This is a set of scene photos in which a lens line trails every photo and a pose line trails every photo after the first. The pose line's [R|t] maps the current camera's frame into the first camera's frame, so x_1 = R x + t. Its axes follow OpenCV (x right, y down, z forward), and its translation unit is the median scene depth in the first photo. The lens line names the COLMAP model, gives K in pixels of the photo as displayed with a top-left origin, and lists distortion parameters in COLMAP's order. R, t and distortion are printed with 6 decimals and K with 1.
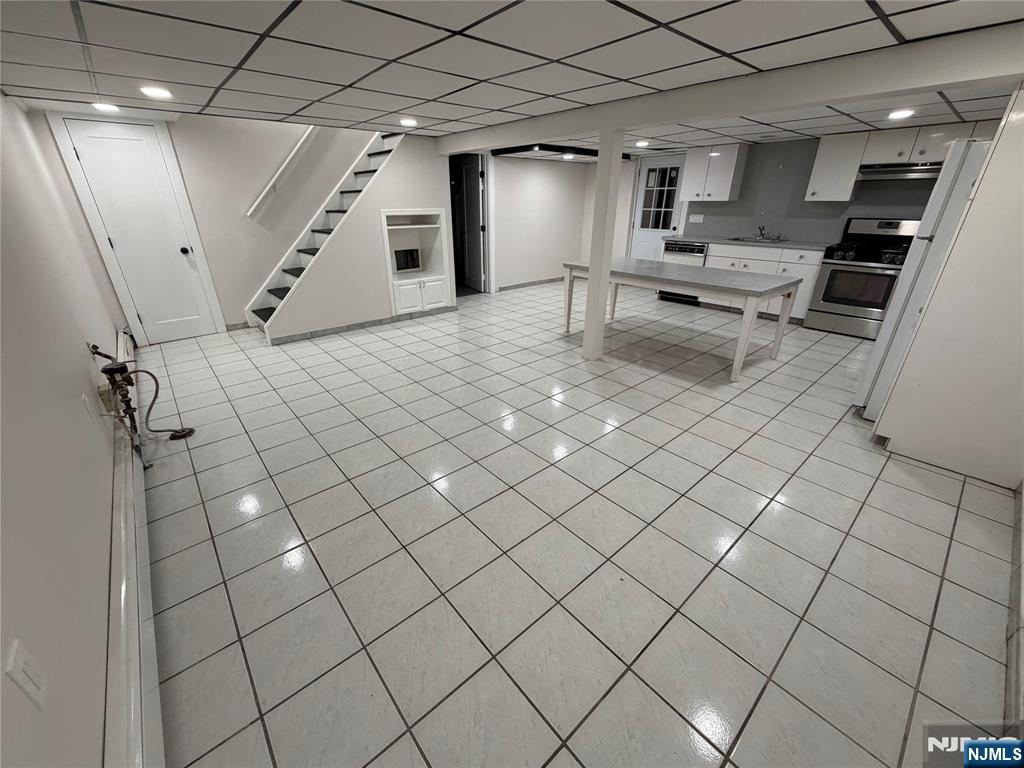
lens RADIAL K [[408.5, 0, 515.1], [0, 408.5, 382.7], [0, 0, 1]] dist [0.000163, 0.000159]
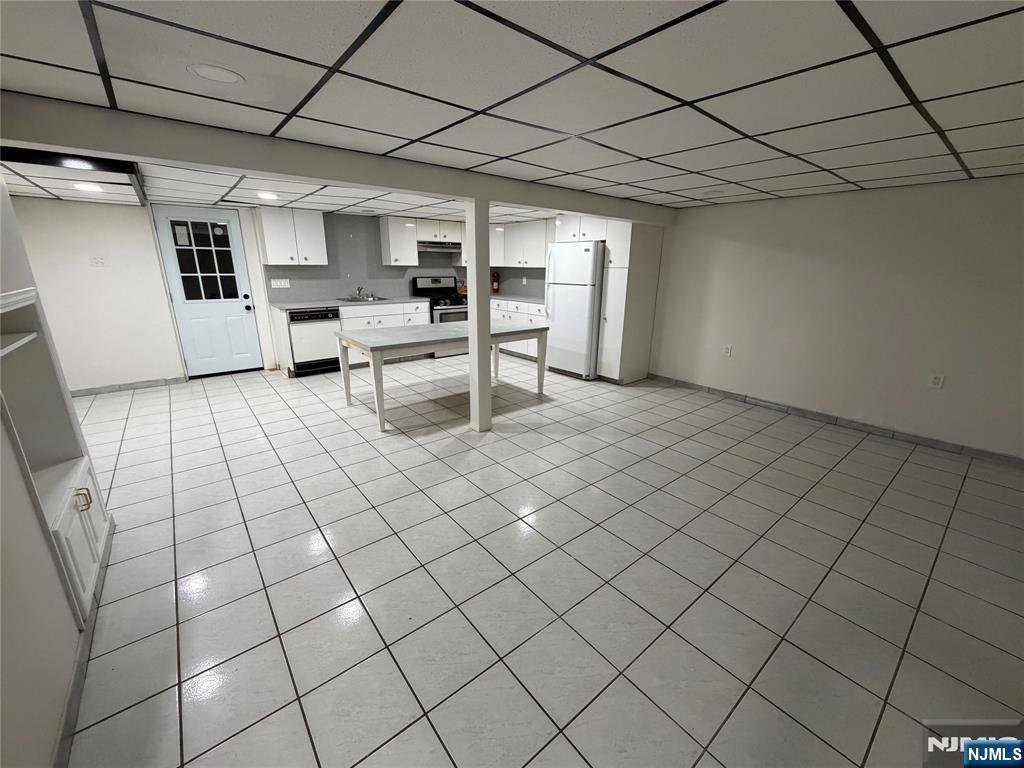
lens RADIAL K [[408.5, 0, 511.0], [0, 408.5, 384.6], [0, 0, 1]] dist [0.000163, 0.000159]
pose [[0.047138, -0.286790, 0.956833, -0.484969], [0.394722, 0.885284, 0.245899, -0.252236], [-0.917591, 0.366092, 0.154932, 0.536010]]
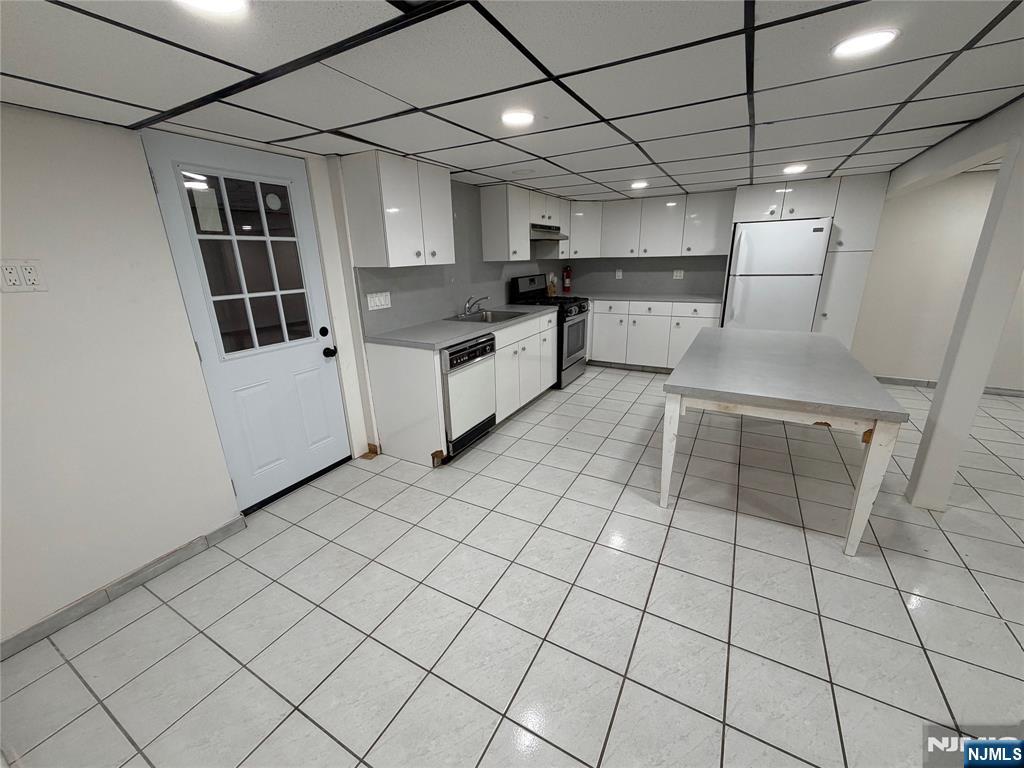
lens RADIAL K [[408.5, 0, 513.1], [0, 408.5, 383.2], [0, 0, 1]] dist [0.000163, 0.000159]
pose [[-0.328902, -0.279277, 0.902124, -0.079980], [0.403634, 0.822046, 0.401646, -0.498715], [-0.853758, 0.496230, -0.157647, 1.090539]]
